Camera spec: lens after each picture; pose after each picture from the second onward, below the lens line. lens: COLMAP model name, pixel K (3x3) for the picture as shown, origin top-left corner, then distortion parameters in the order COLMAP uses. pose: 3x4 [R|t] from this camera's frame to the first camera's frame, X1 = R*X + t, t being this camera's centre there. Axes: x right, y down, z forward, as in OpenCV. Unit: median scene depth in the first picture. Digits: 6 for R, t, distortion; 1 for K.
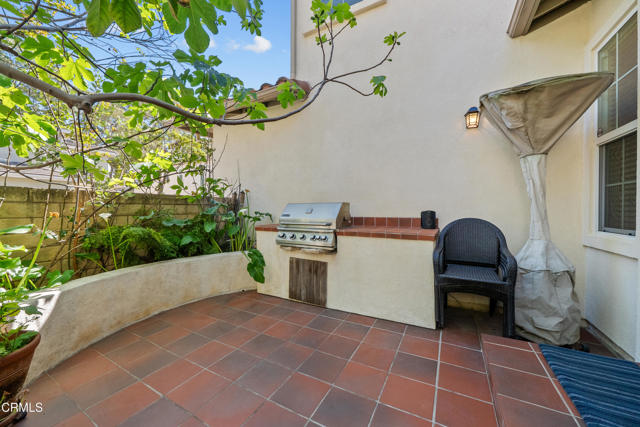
lens RADIAL K [[238.8, 0, 321.7], [0, 238.8, 213.6], [0, 0, 1]] dist [0.001033, -0.000069]
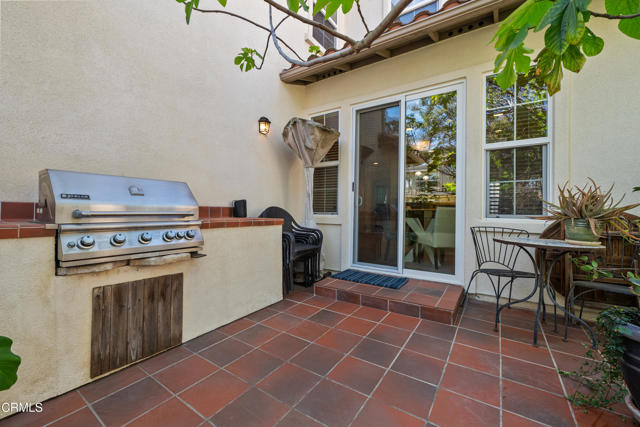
lens RADIAL K [[254.9, 0, 321.3], [0, 254.9, 210.2], [0, 0, 1]] dist [-0.002833, -0.000340]
pose [[0.103131, 0.002910, 0.994664, -0.620894], [0.007643, 0.999964, -0.003718, 0.040808], [-0.994638, 0.007986, 0.103105, 0.554233]]
